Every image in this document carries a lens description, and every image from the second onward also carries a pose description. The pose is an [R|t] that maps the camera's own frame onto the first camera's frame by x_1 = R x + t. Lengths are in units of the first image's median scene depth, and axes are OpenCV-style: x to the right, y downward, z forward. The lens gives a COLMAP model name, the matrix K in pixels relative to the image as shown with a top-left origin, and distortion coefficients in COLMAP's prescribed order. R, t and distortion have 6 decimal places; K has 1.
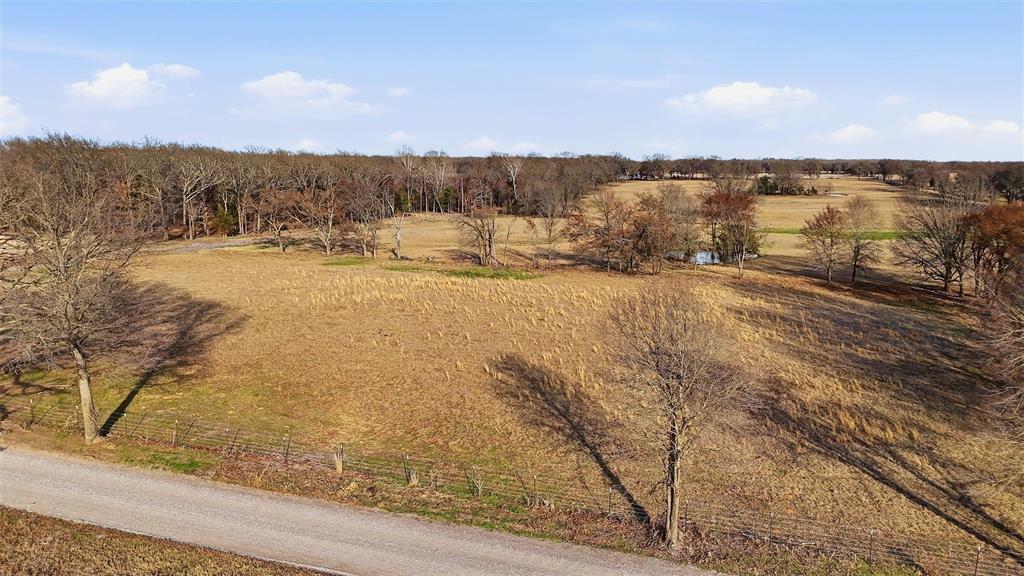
lens RADIAL K [[749.0, 0, 512.0], [0, 749.0, 288.0], [0, 0, 1]] dist [0.082051, -0.086543]
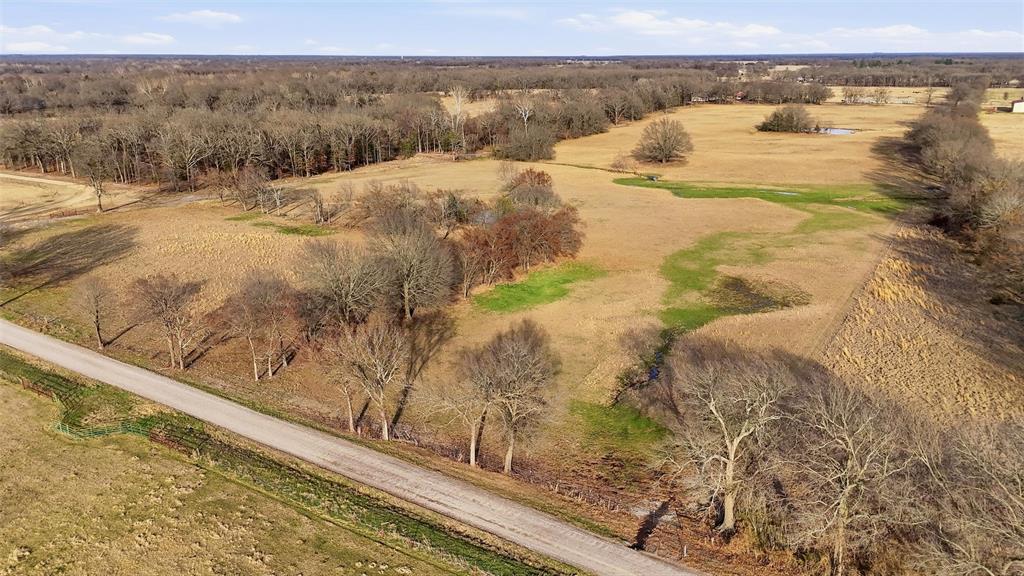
lens RADIAL K [[749.0, 0, 512.0], [0, 749.0, 288.0], [0, 0, 1]] dist [0.082051, -0.086543]
pose [[0.973126, 0.060957, -0.222057, 1.655016], [-0.030523, 0.989963, 0.137993, -0.285633], [0.228240, -0.127507, 0.965219, -1.138532]]
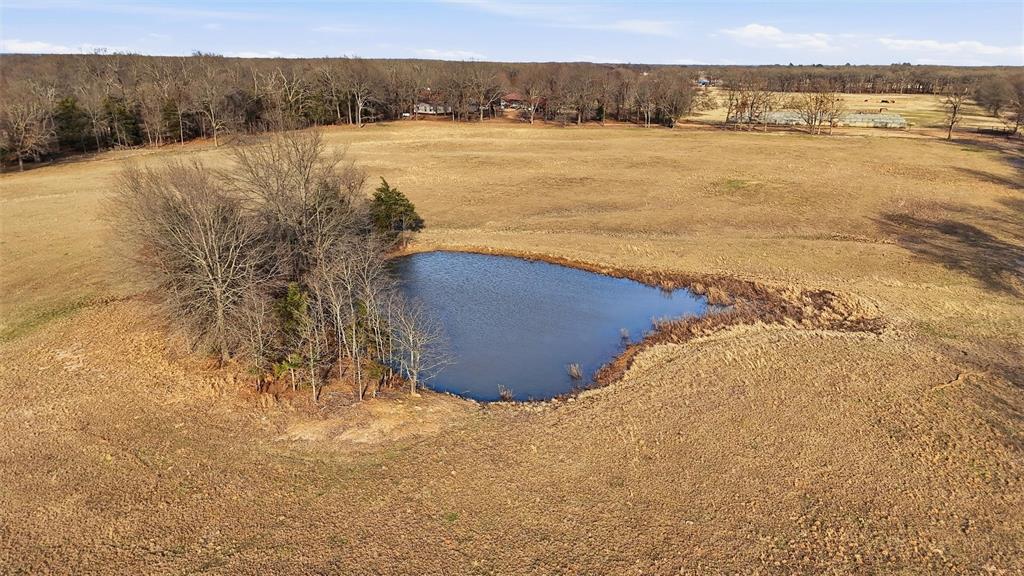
lens RADIAL K [[751.3, 0, 512.0], [0, 751.3, 288.0], [0, 0, 1]] dist [0.064851, -0.067285]
pose [[0.984785, 0.059179, -0.163392, 3.237315], [-0.038520, 0.991177, 0.126827, -1.119524], [0.169456, -0.118603, 0.978375, 6.243900]]
